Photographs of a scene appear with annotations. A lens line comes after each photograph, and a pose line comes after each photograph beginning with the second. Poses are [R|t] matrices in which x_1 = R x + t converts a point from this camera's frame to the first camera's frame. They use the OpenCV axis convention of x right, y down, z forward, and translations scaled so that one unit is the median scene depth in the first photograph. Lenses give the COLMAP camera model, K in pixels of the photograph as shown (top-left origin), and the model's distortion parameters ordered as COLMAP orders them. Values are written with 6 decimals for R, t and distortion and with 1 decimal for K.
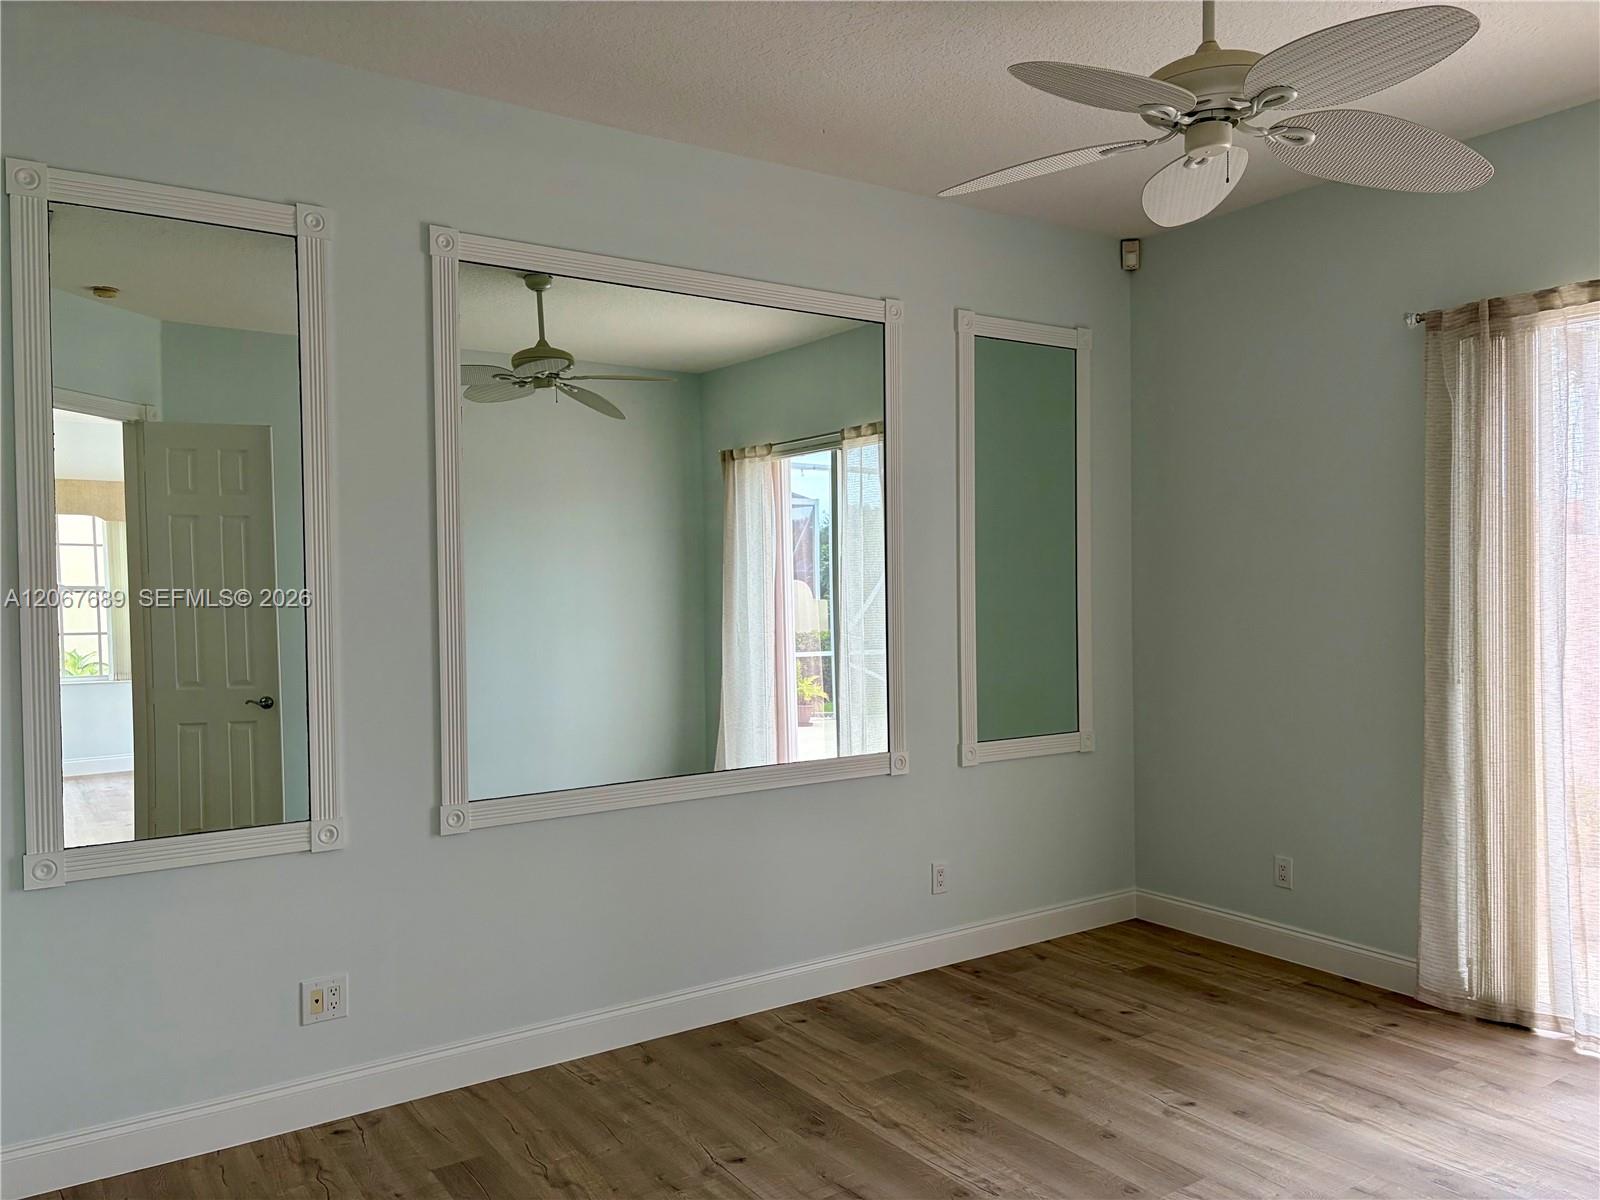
lens RADIAL K [[1213.2, 0, 807.4], [0, 1213.2, 598.3], [0, 0, 1]] dist [0.036281, -0.047398]
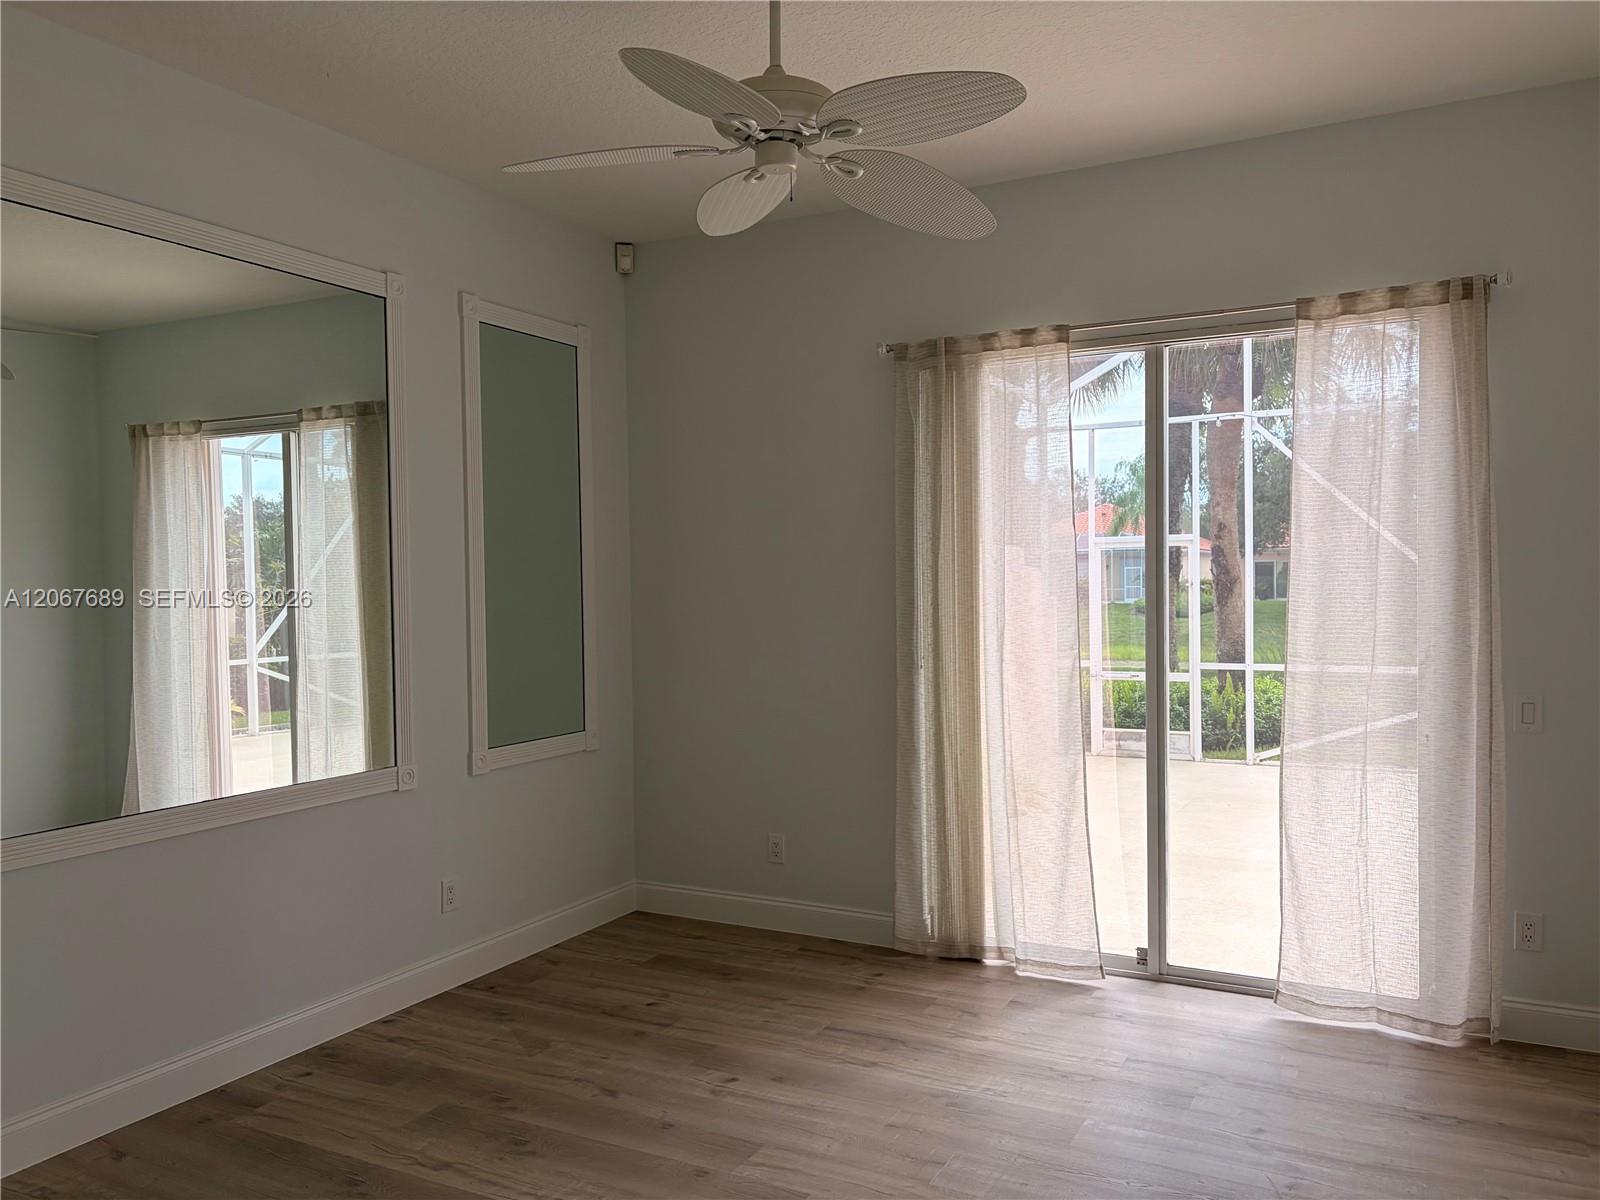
lens RADIAL K [[1213.2, 0, 802.7], [0, 1213.2, 599.9], [0, 0, 1]] dist [0.036281, -0.047398]
pose [[0.879175, -0.005008, 0.476472, -0.112593], [0.005244, 0.999986, 0.000835, 0.003224], [-0.476470, 0.001765, 0.879189, 0.048270]]
